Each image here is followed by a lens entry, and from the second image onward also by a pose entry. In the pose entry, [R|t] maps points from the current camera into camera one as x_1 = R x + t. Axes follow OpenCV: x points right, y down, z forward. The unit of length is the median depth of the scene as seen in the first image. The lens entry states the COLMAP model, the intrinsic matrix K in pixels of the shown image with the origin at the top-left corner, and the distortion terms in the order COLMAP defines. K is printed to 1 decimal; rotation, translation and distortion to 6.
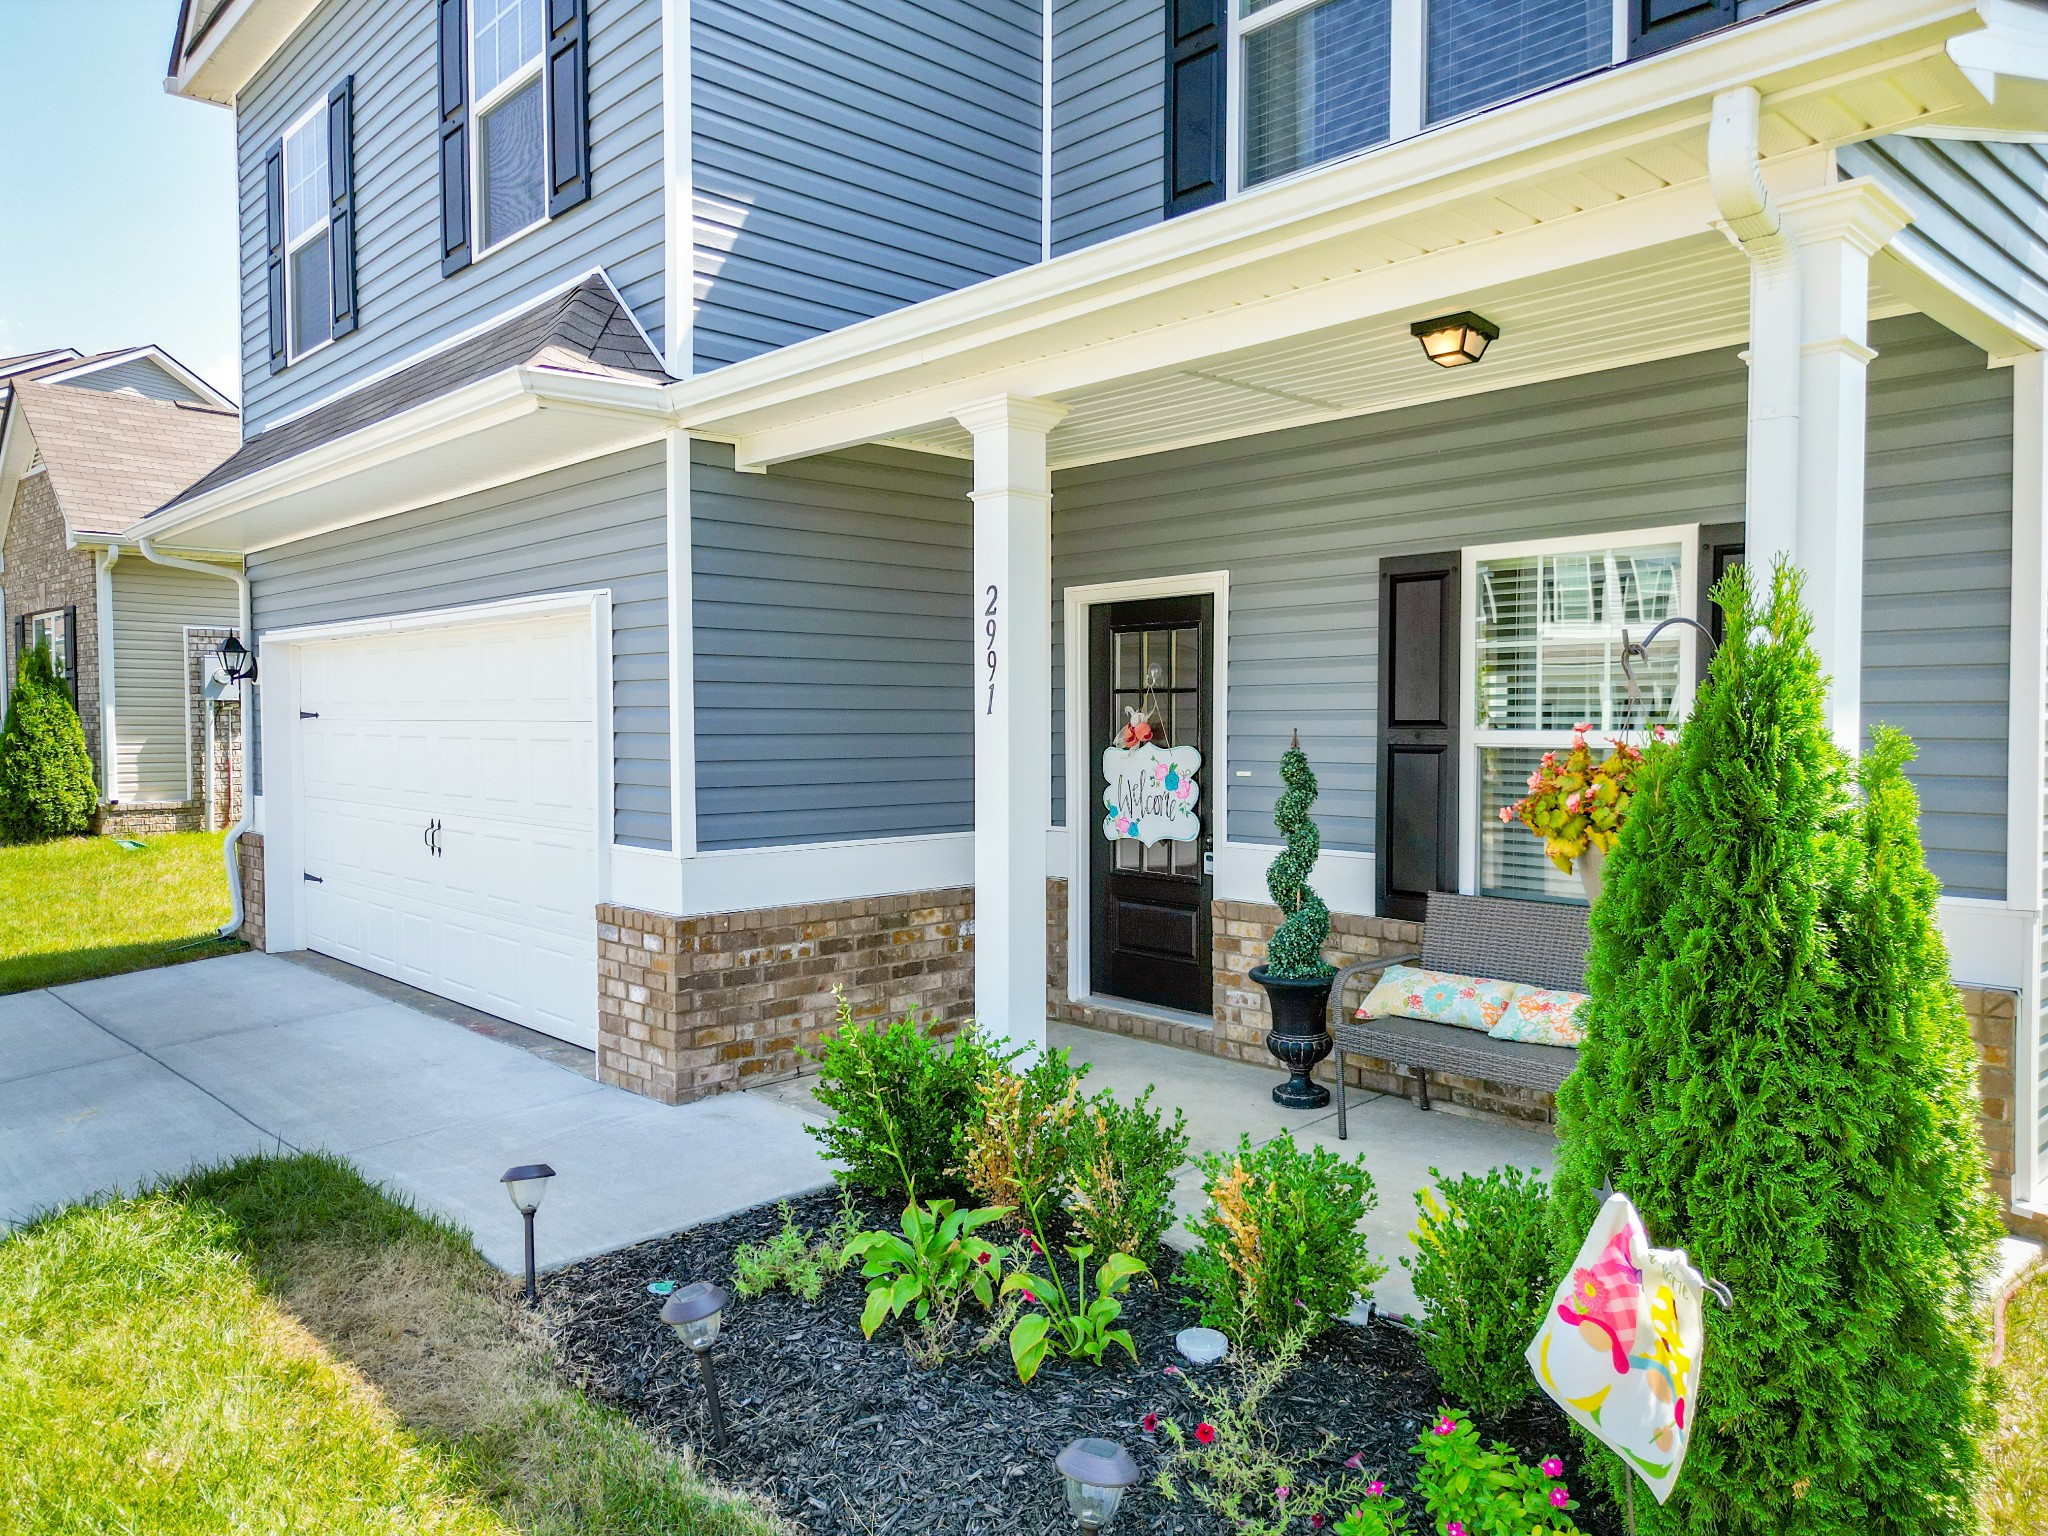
lens RADIAL K [[1446.9, 0, 1027.9], [0, 1446.9, 764.2], [0, 0, 1]] dist [0.144070, -0.185133]
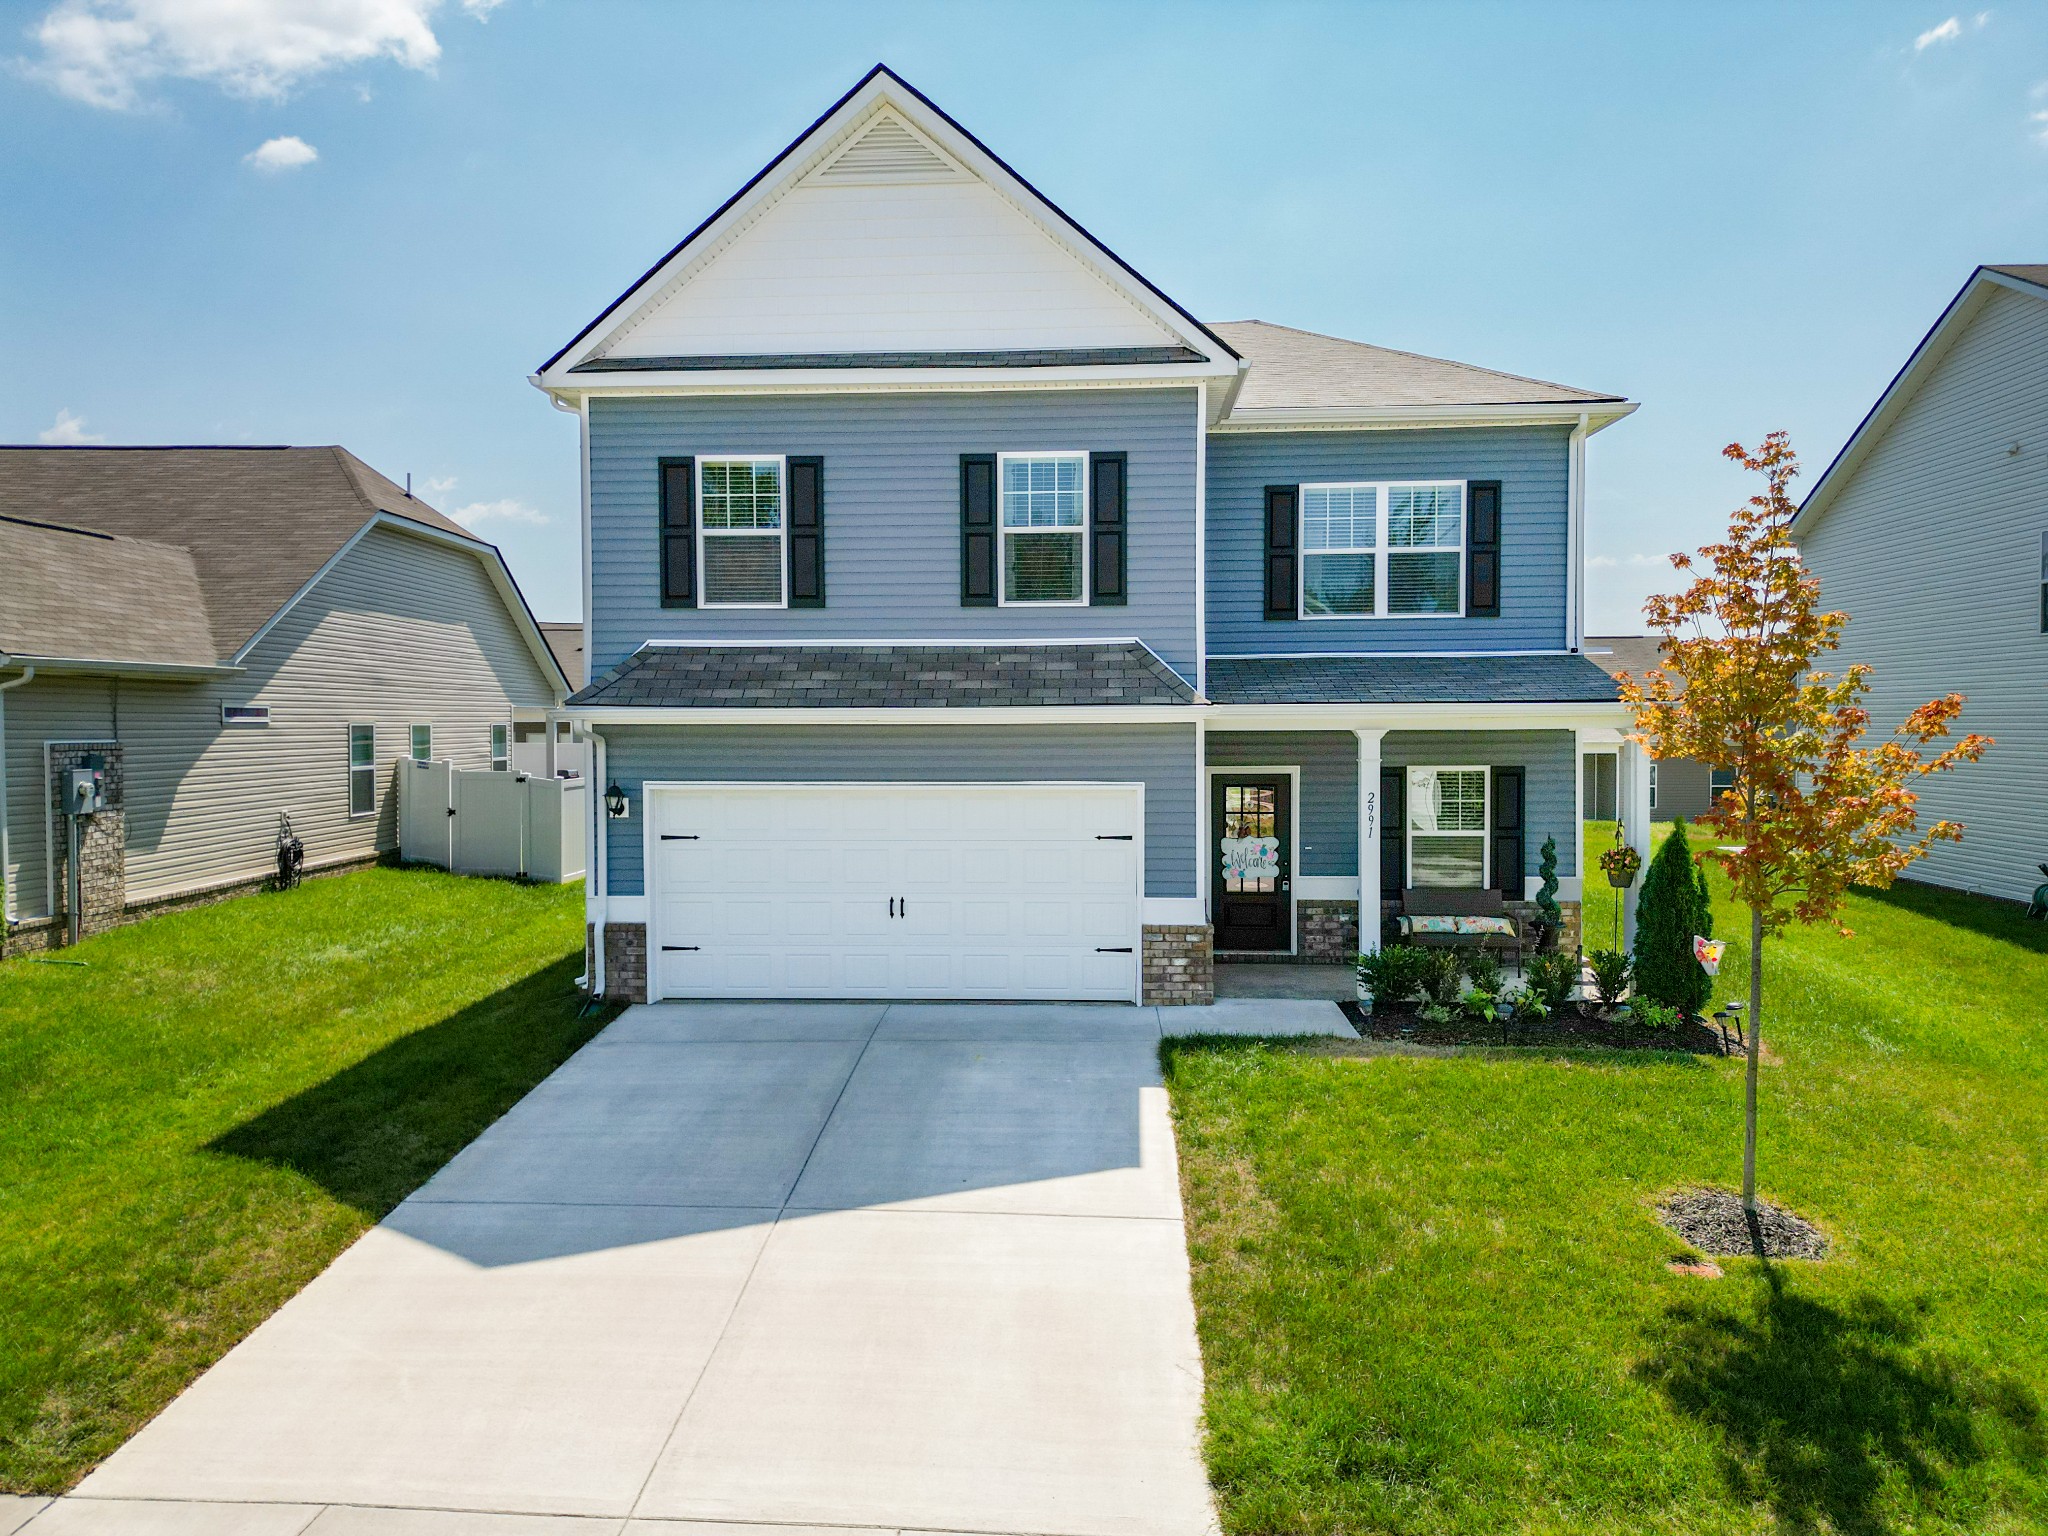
lens RADIAL K [[1446.9, 0, 1027.9], [0, 1446.9, 764.2], [0, 0, 1]] dist [0.144070, -0.185133]
pose [[0.716645, -0.022783, 0.697066, -2.036561], [0.025377, 0.999656, 0.006584, -0.174767], [-0.696977, 0.012971, 0.716976, -0.471620]]
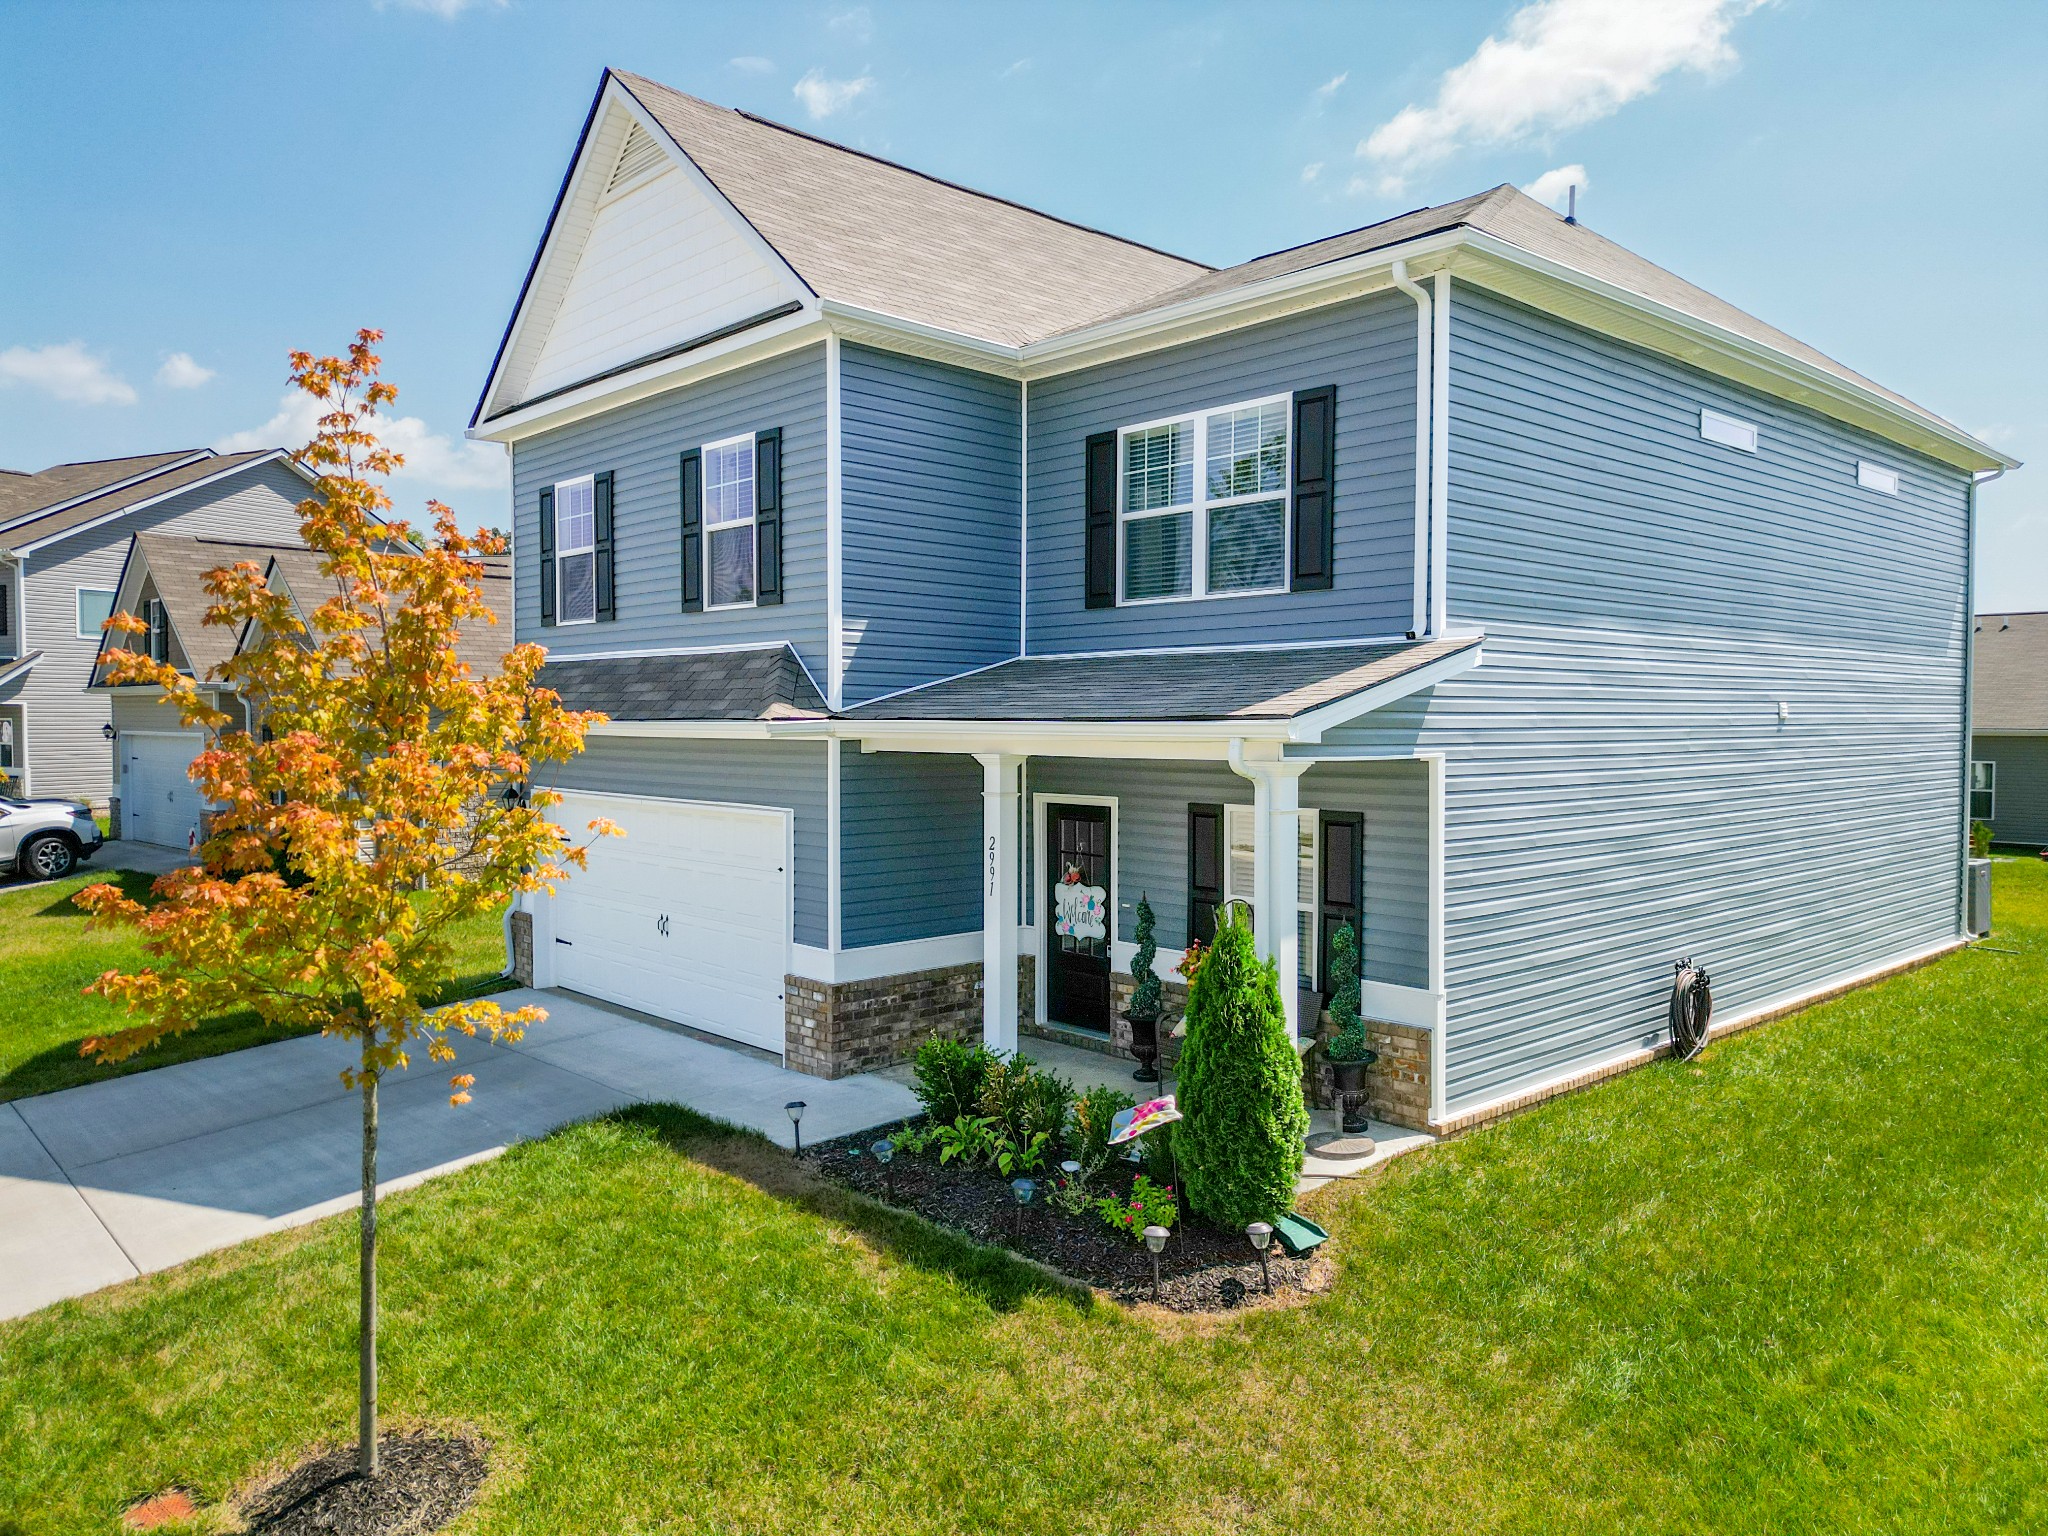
lens RADIAL K [[1446.9, 0, 1027.9], [0, 1446.9, 764.2], [0, 0, 1]] dist [0.144070, -0.185133]
pose [[0.999994, 0.000633, -0.003285, 0.028877], [-0.000626, 0.999997, 0.002275, -0.192171], [0.003286, -0.002273, 0.999992, -0.937559]]
